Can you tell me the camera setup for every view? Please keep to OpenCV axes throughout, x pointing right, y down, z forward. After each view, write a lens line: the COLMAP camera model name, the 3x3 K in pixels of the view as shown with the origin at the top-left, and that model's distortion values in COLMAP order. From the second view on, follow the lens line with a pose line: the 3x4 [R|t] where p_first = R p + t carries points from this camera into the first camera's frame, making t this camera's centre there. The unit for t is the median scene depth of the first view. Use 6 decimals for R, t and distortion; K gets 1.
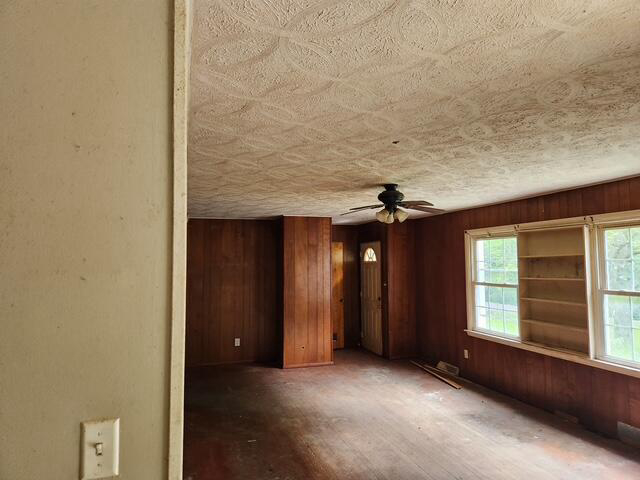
lens RADIAL K [[440.5, 0, 322.1], [0, 440.5, 235.2], [0, 0, 1]] dist [0.070472, -0.016505]
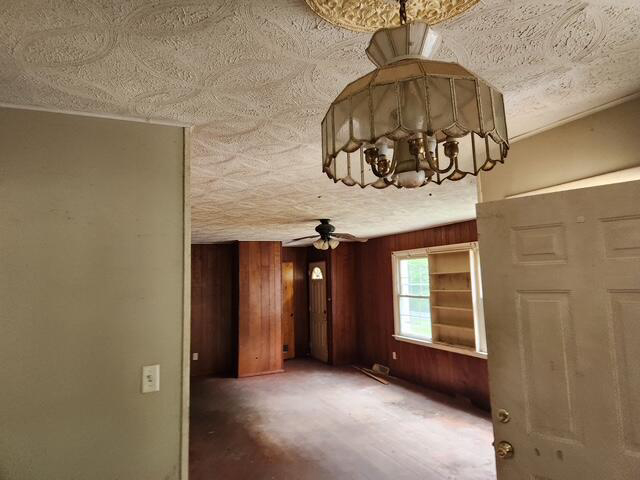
lens RADIAL K [[440.5, 0, 331.0], [0, 440.5, 226.7], [0, 0, 1]] dist [0.070472, -0.016505]
pose [[0.992928, -0.008202, 0.118438, 0.020019], [0.014719, 0.998419, -0.054249, -0.021219], [-0.117806, 0.055609, 0.991478, -0.224837]]
